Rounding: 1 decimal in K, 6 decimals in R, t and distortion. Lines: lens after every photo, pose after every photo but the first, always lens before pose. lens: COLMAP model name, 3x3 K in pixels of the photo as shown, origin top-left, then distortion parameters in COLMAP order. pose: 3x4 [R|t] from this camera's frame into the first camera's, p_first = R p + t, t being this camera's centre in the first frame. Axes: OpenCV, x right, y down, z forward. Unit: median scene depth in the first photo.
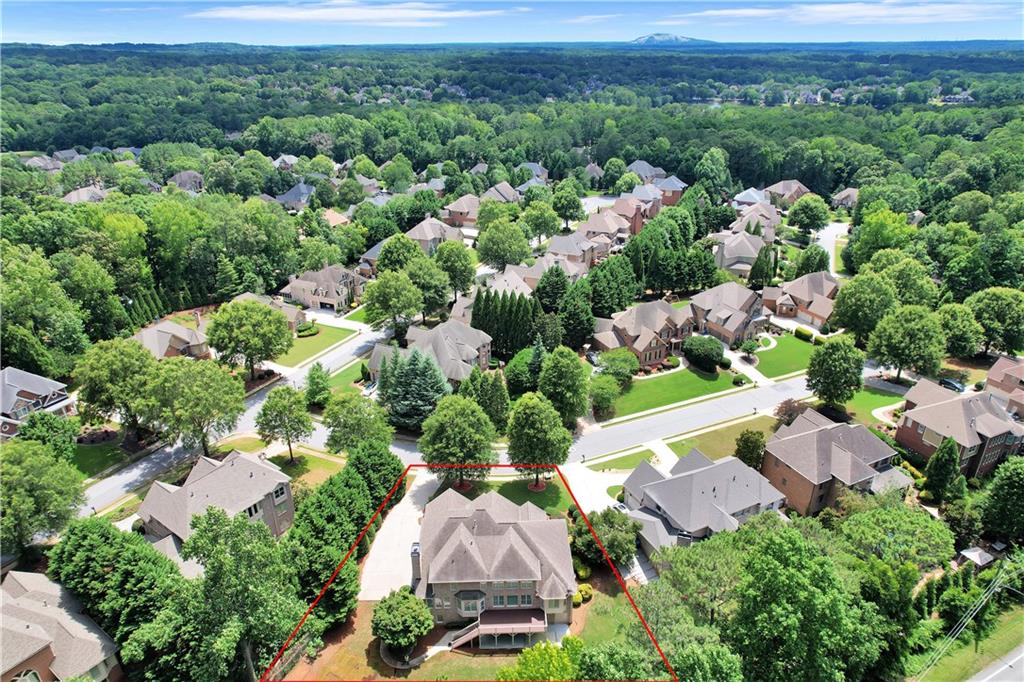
lens RADIAL K [[652.1, 0, 514.2], [0, 652.1, 343.6], [0, 0, 1]] dist [-0.079430, 0.069775]
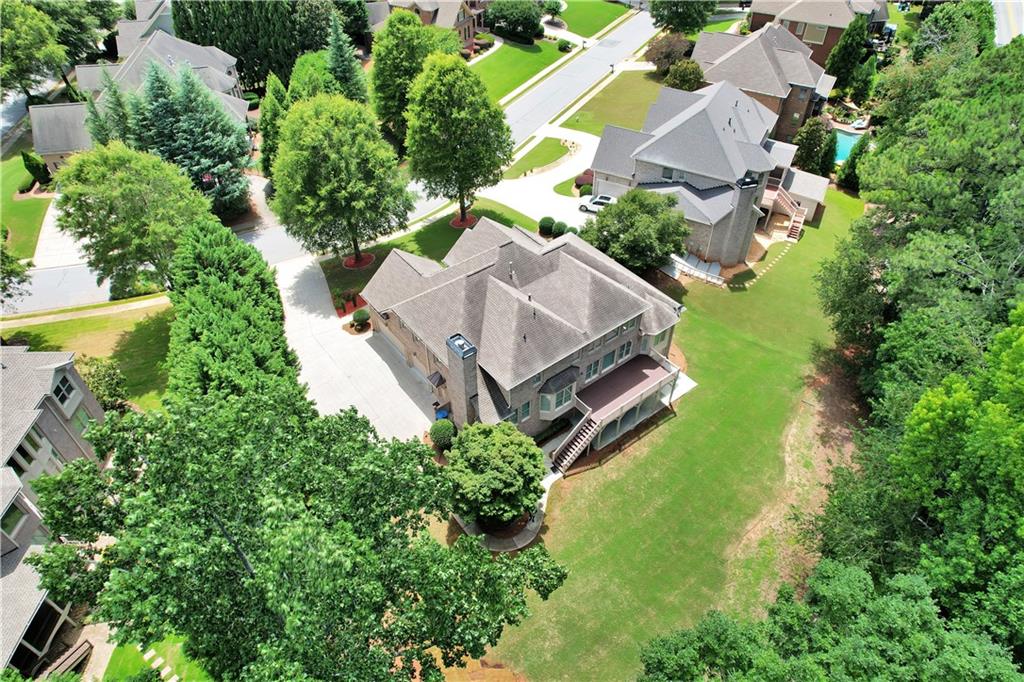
lens RADIAL K [[652.1, 0, 514.2], [0, 652.1, 343.6], [0, 0, 1]] dist [-0.079430, 0.069775]
pose [[0.802785, -0.402672, 0.439763, -0.297033], [0.247687, 0.896084, 0.368354, 0.118076], [-0.542391, -0.186785, 0.819099, 0.477895]]
